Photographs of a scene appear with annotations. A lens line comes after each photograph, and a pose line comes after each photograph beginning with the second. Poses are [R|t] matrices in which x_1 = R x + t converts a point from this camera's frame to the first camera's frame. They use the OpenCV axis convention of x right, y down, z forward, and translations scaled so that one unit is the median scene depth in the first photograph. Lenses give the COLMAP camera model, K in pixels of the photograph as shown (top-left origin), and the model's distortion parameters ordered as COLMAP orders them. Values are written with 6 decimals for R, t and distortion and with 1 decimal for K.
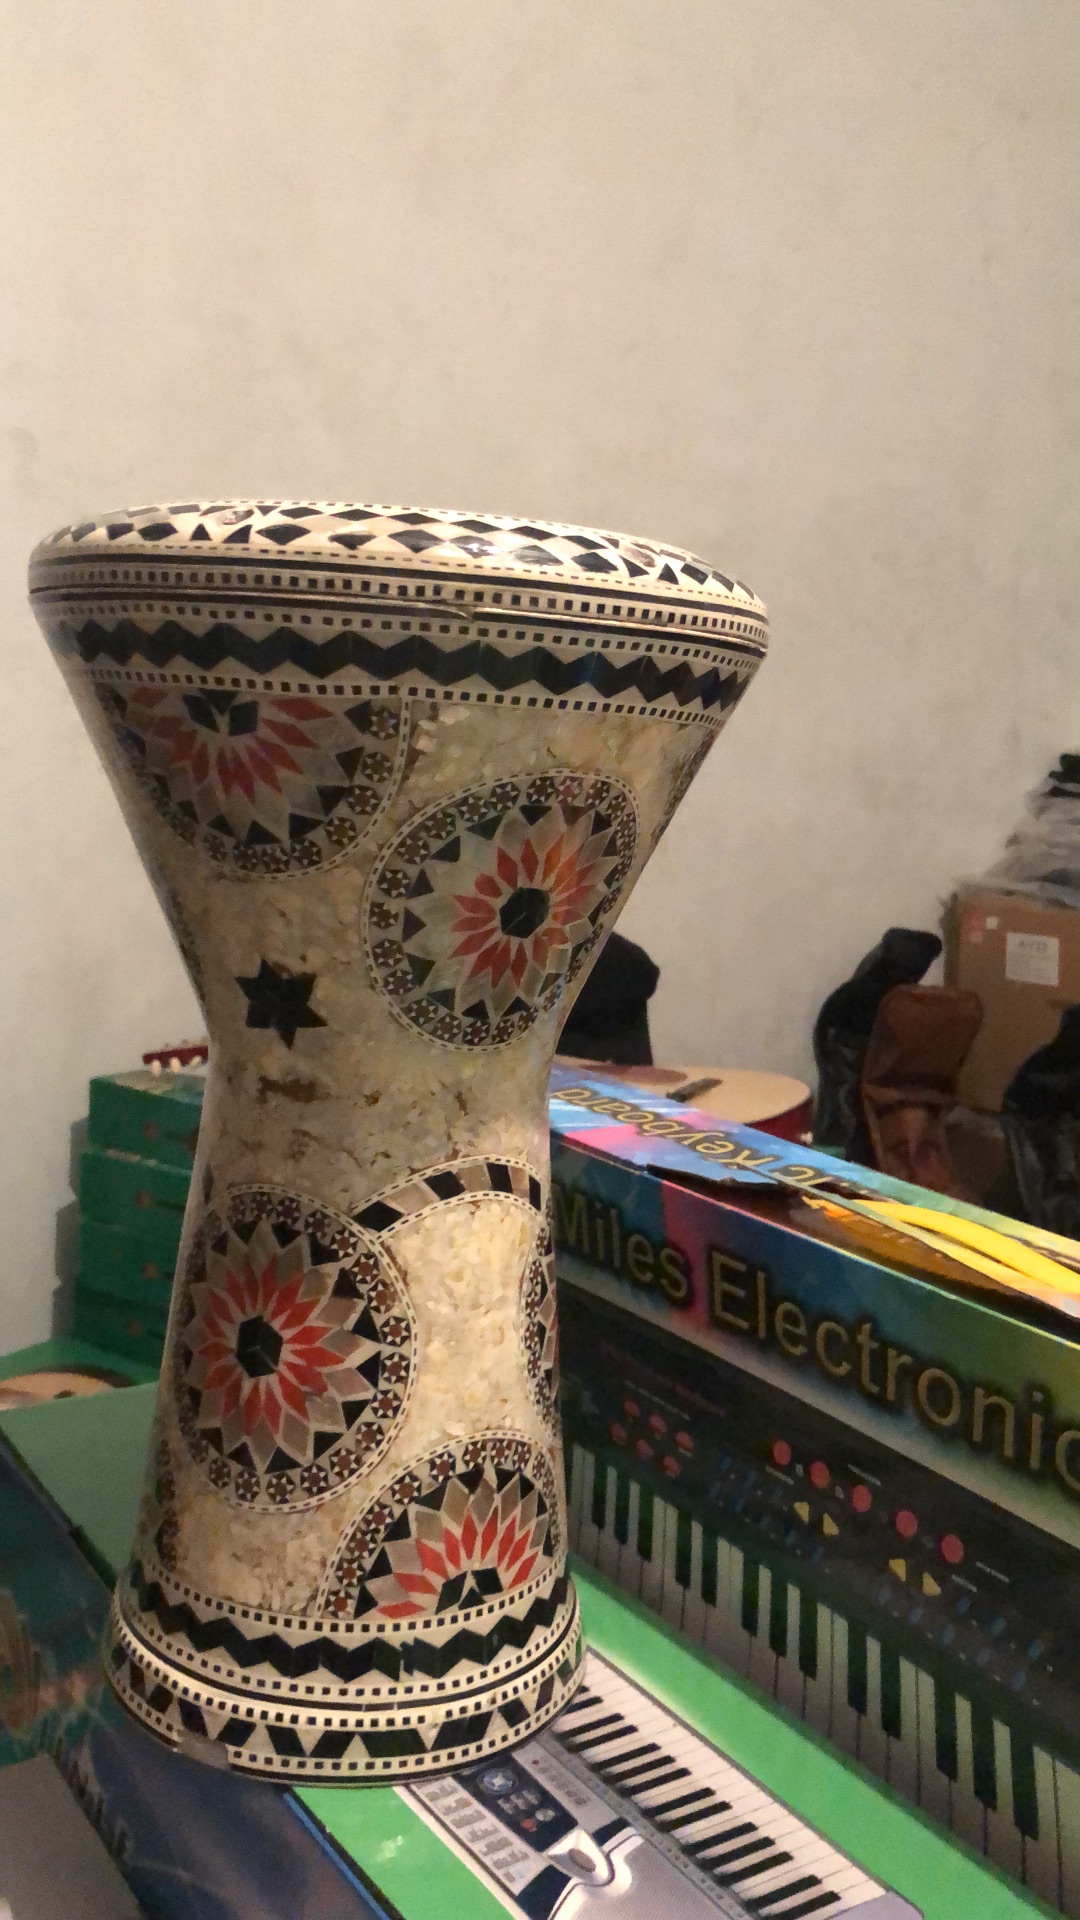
lens RADIAL K [[1618.7, 0, 540.0], [0, 1618.7, 960.0], [0, 0, 1]] dist [0.017968, -0.070607]
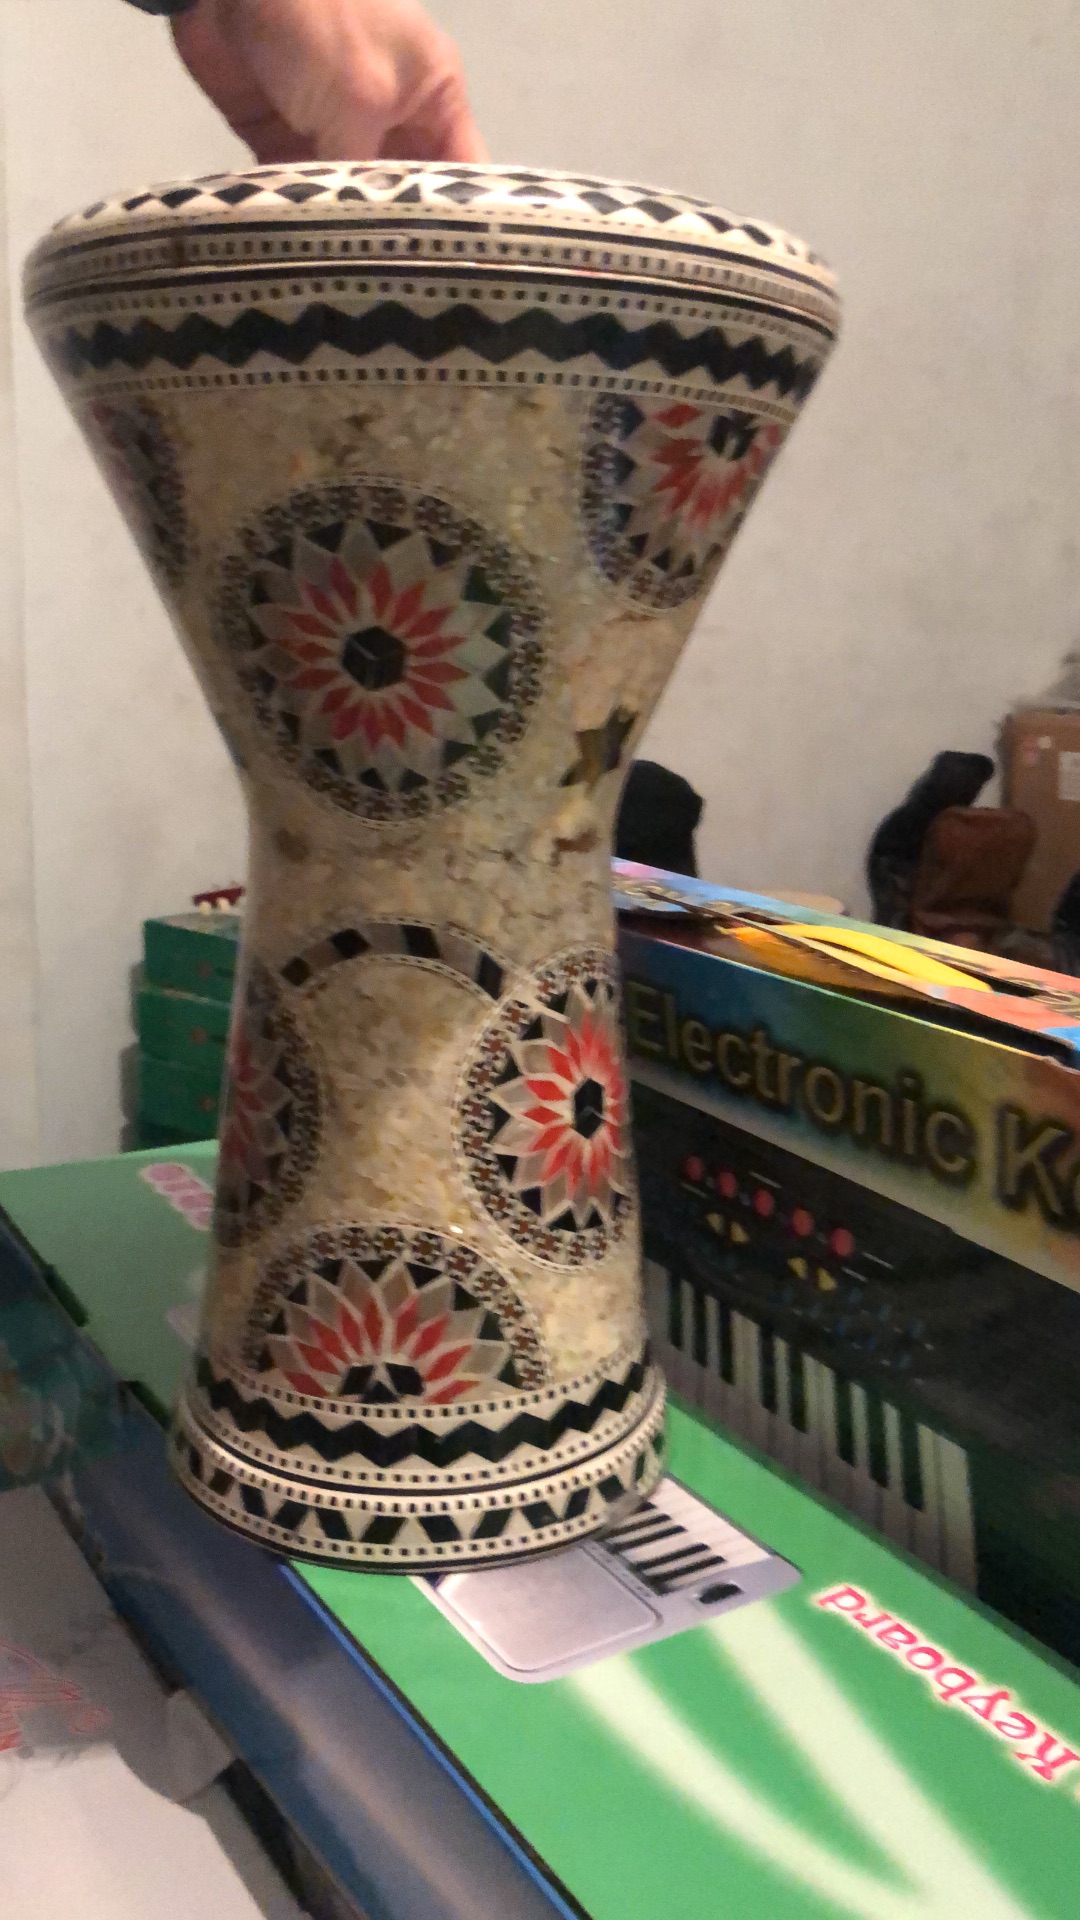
lens RADIAL K [[1618.7, 0, 540.0], [0, 1618.7, 960.0], [0, 0, 1]] dist [0.017968, -0.070607]
pose [[0.997924, -0.026693, -0.058612, 0.098017], [0.031321, 0.996341, 0.079516, 0.074500], [0.056275, -0.081187, 0.995109, -0.016568]]
